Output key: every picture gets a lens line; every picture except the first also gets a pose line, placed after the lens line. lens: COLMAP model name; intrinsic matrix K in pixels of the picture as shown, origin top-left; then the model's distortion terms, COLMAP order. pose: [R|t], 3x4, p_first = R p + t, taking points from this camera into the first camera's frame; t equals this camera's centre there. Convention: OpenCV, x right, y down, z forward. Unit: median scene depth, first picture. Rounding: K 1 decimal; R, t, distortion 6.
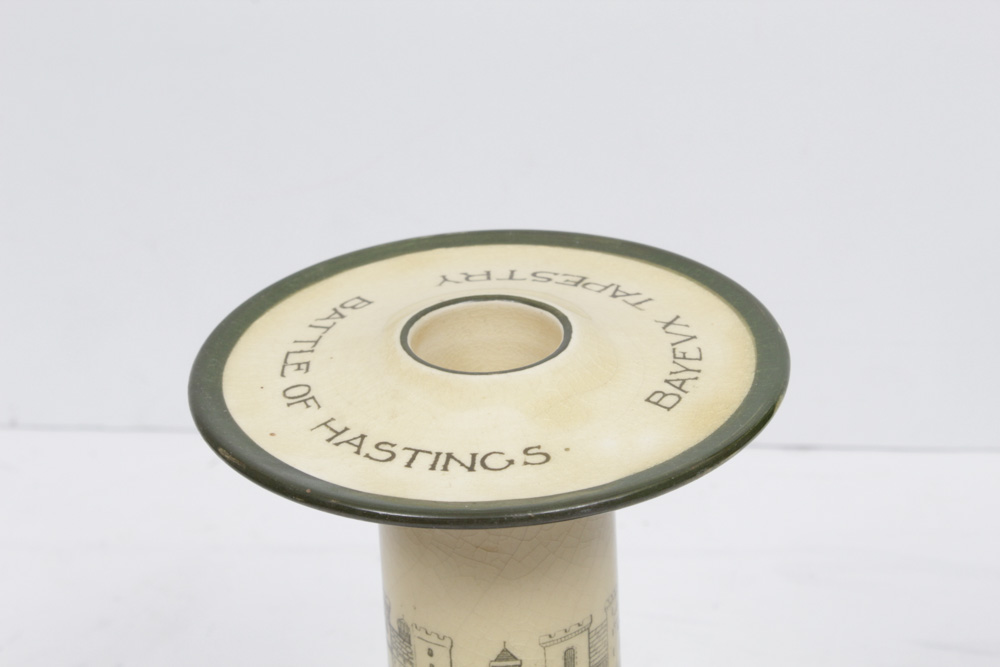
lens RADIAL K [[2302.1, 0, 500.0], [0, 2302.1, 333.5], [0, 0, 1]] dist [0.054442, -0.015069]
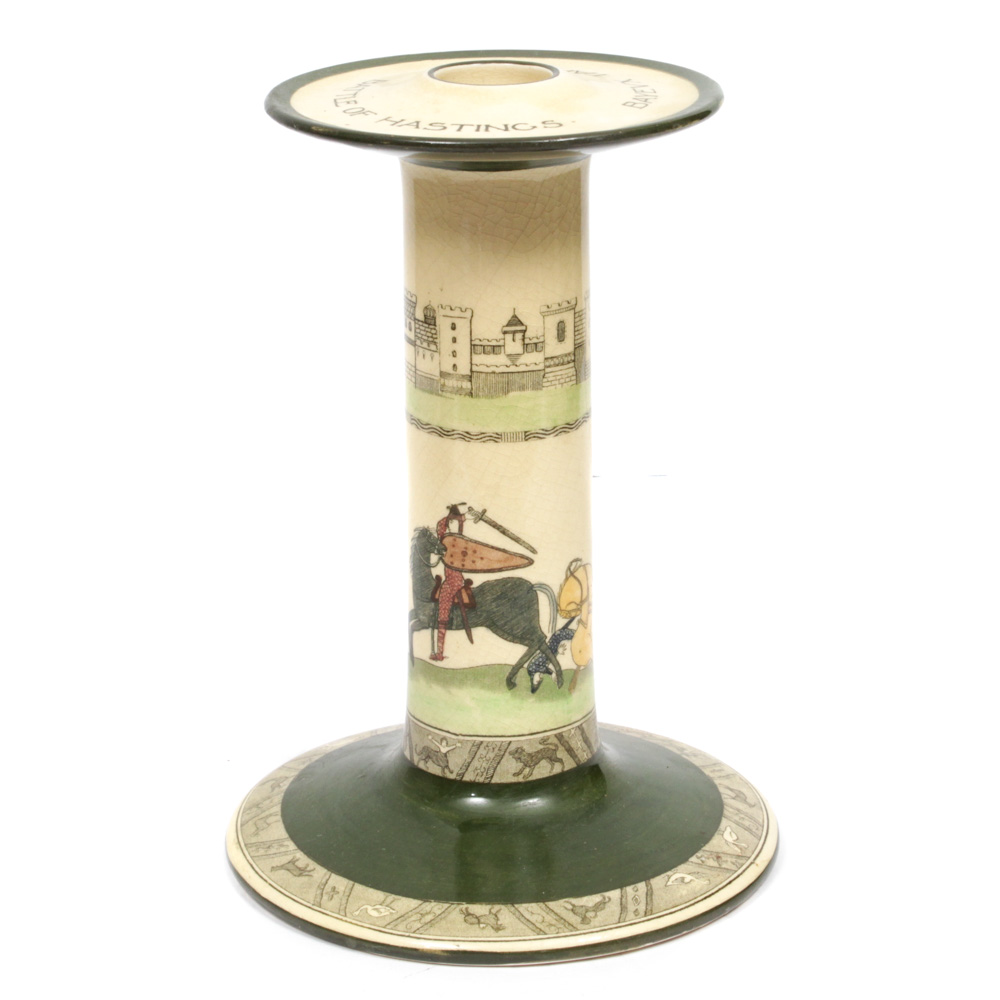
lens RADIAL K [[3336.3, 0, 500.0], [0, 3336.3, 500.0], [0, 0, 1]] dist [-0.023784, -0.354066]
pose [[0.988648, -0.014006, 0.149594, -0.284241], [0.039228, 0.985174, -0.167013, 0.546089], [-0.145037, 0.170985, 0.974540, -0.792350]]
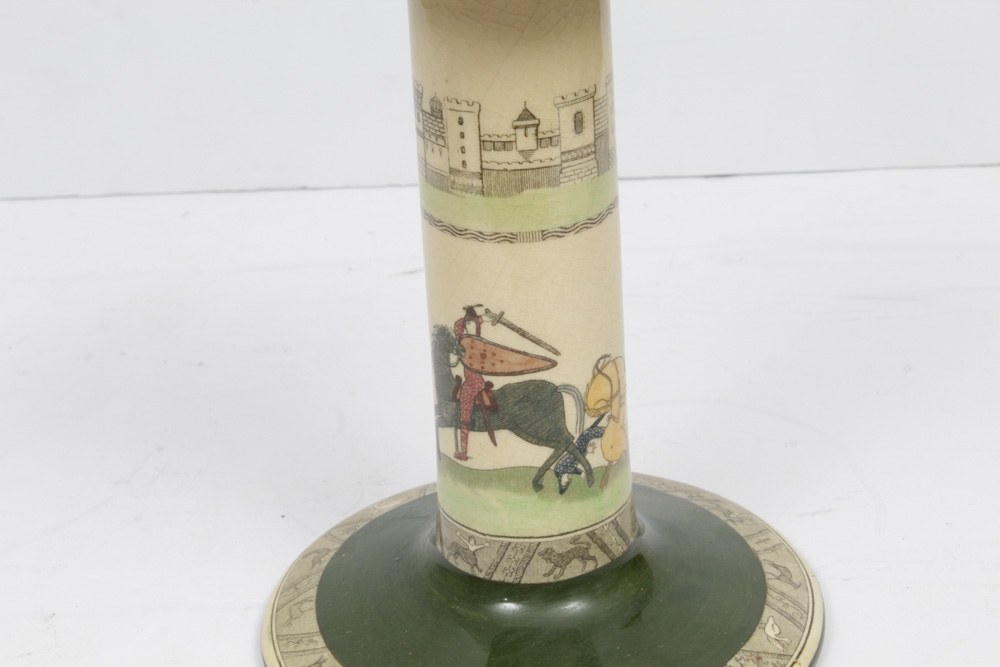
lens RADIAL K [[2302.1, 0, 500.0], [0, 2302.1, 333.5], [0, 0, 1]] dist [0.054442, -0.015069]
pose [[0.996692, -0.043350, 0.068745, -0.096365], [0.046490, 0.997916, -0.044758, 0.302107], [-0.066662, 0.047806, 0.996630, -0.168328]]
